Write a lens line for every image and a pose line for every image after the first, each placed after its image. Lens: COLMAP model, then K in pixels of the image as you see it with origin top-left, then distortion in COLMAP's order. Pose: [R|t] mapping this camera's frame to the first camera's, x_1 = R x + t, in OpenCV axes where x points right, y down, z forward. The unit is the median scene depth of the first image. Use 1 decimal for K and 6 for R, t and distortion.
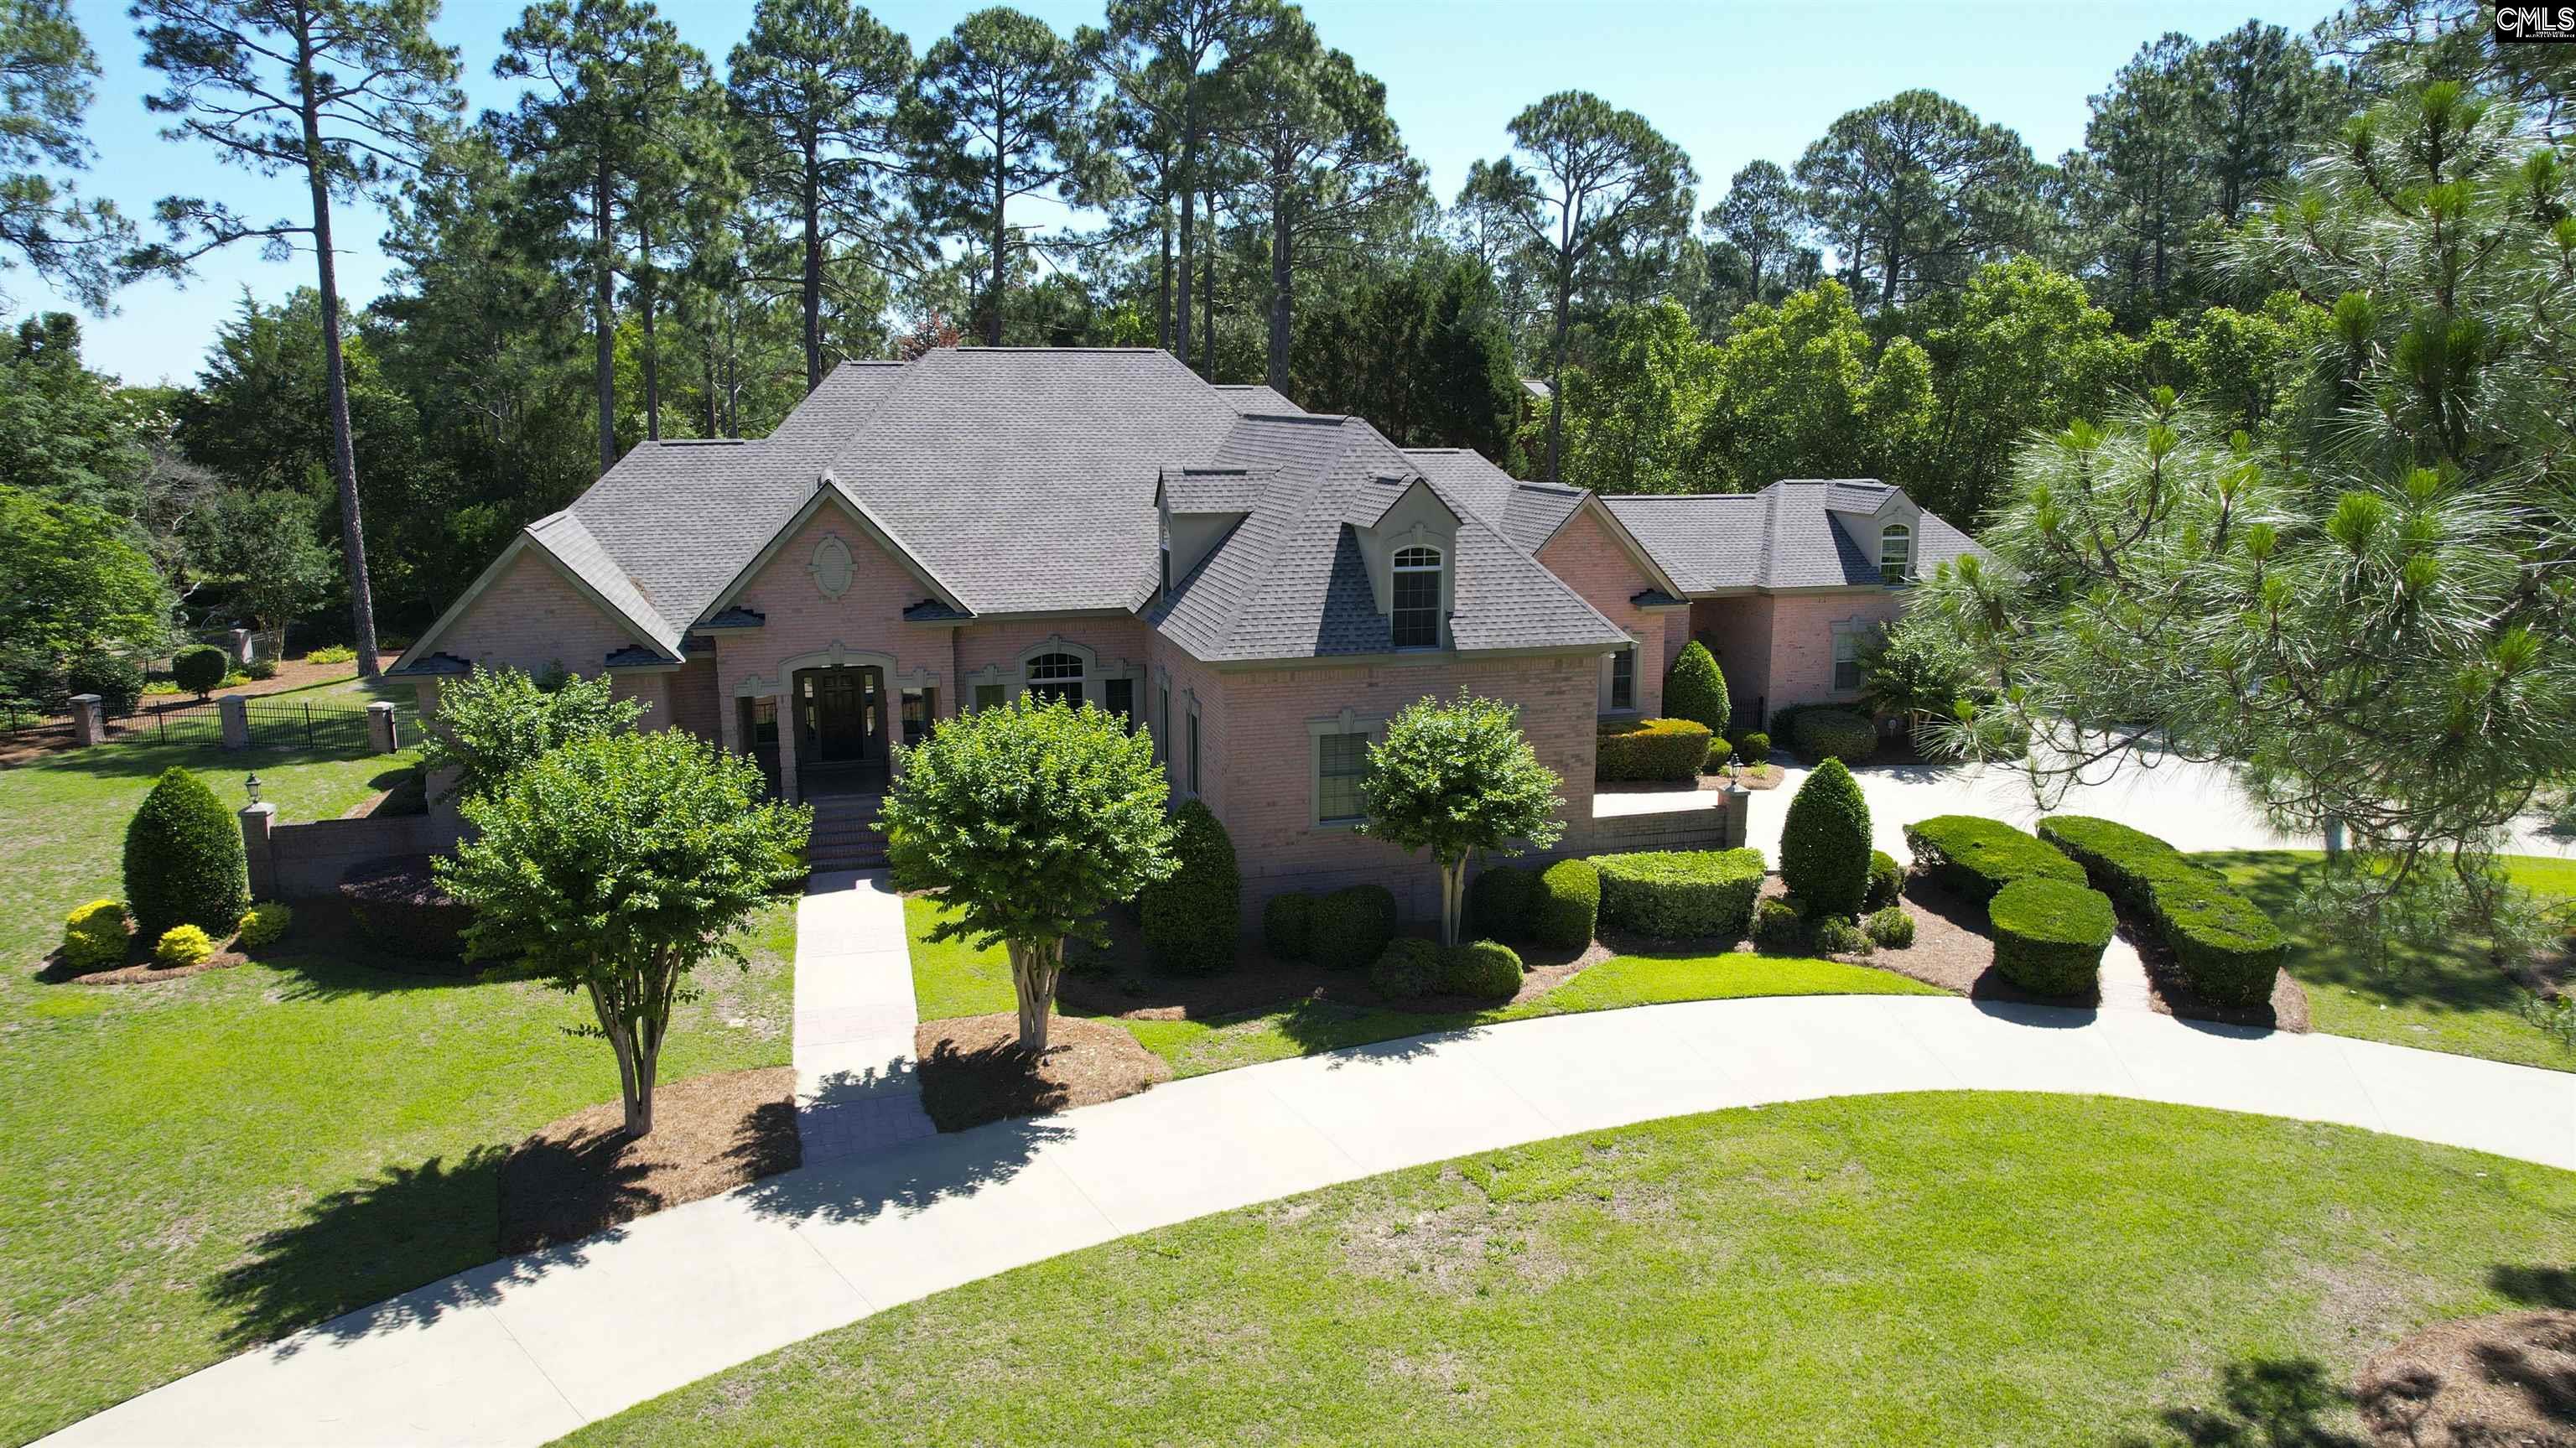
lens RADIAL K [[1655.0, 0, 1288.0], [0, 1655.0, 724.0], [0, 0, 1]] dist [-0.068967, 0.054116]
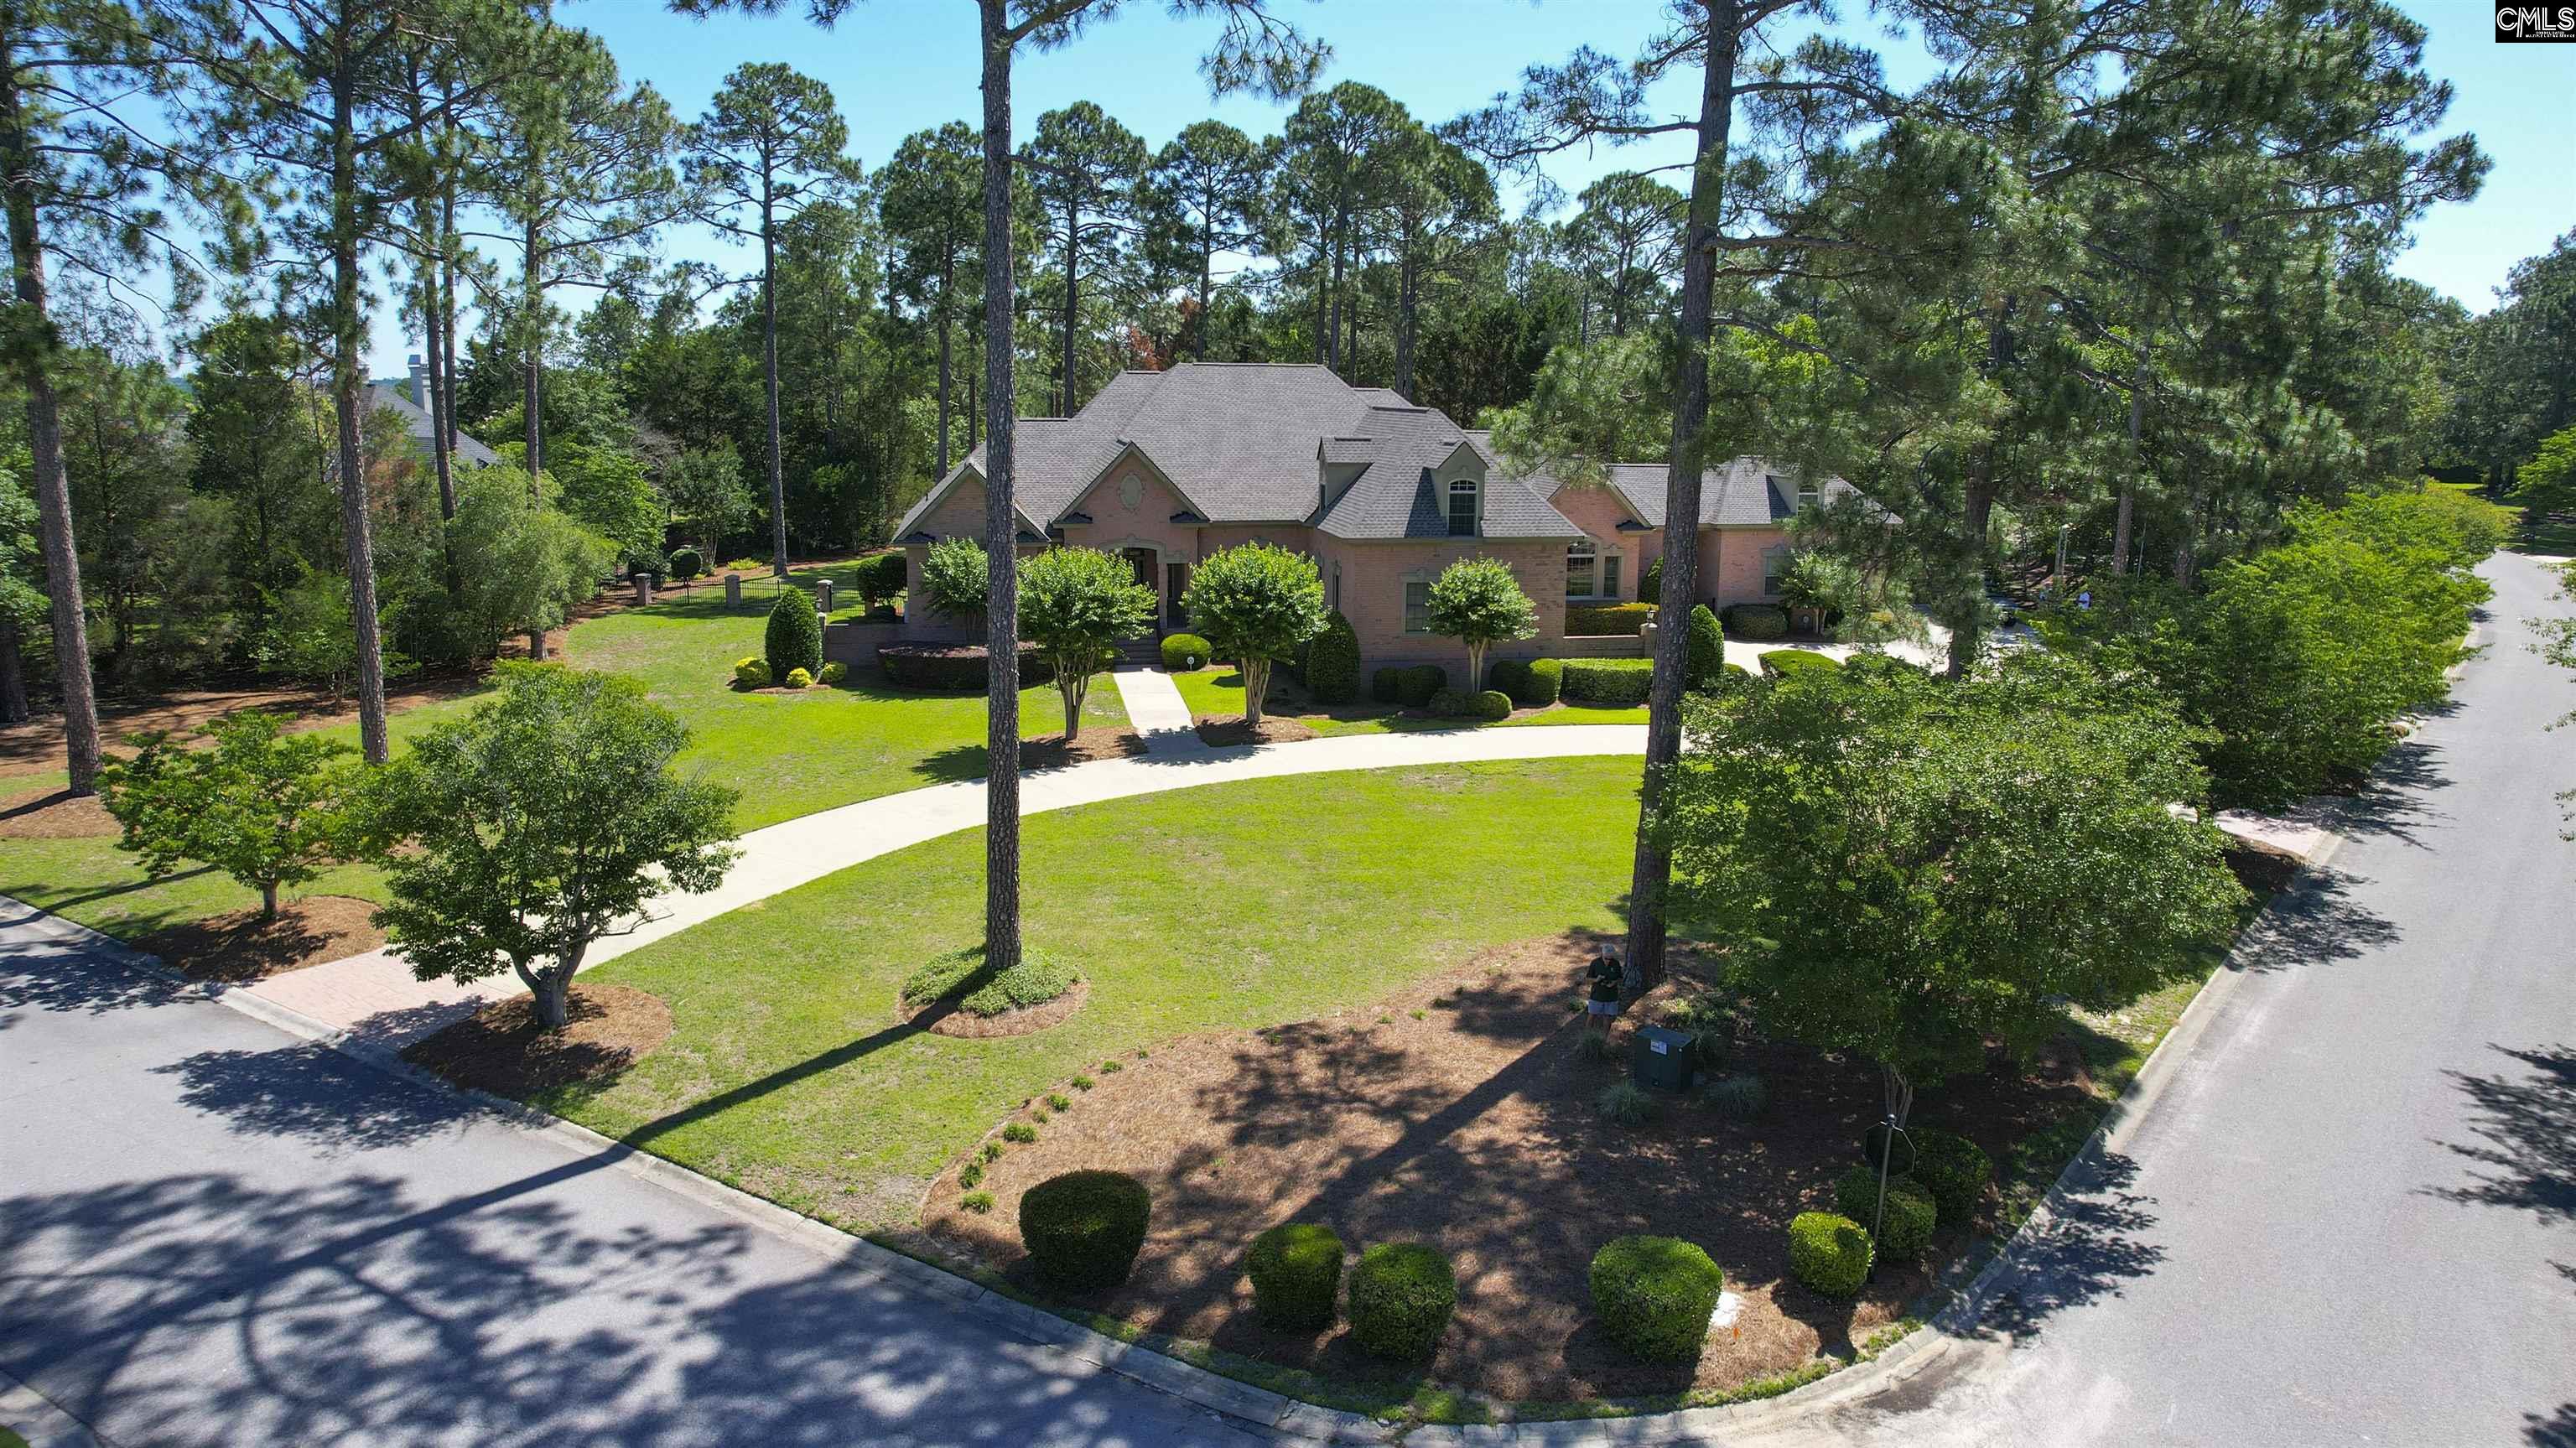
lens RADIAL K [[1704.3, 0, 1262.7], [0, 1704.3, 695.7], [0, 0, 1]] dist [-0.066462, -0.000039]
pose [[0.994929, 0.025178, -0.097379, 0.046074], [-0.027052, 0.999472, -0.017970, 0.163652], [0.096875, 0.020513, 0.995085, -0.844807]]
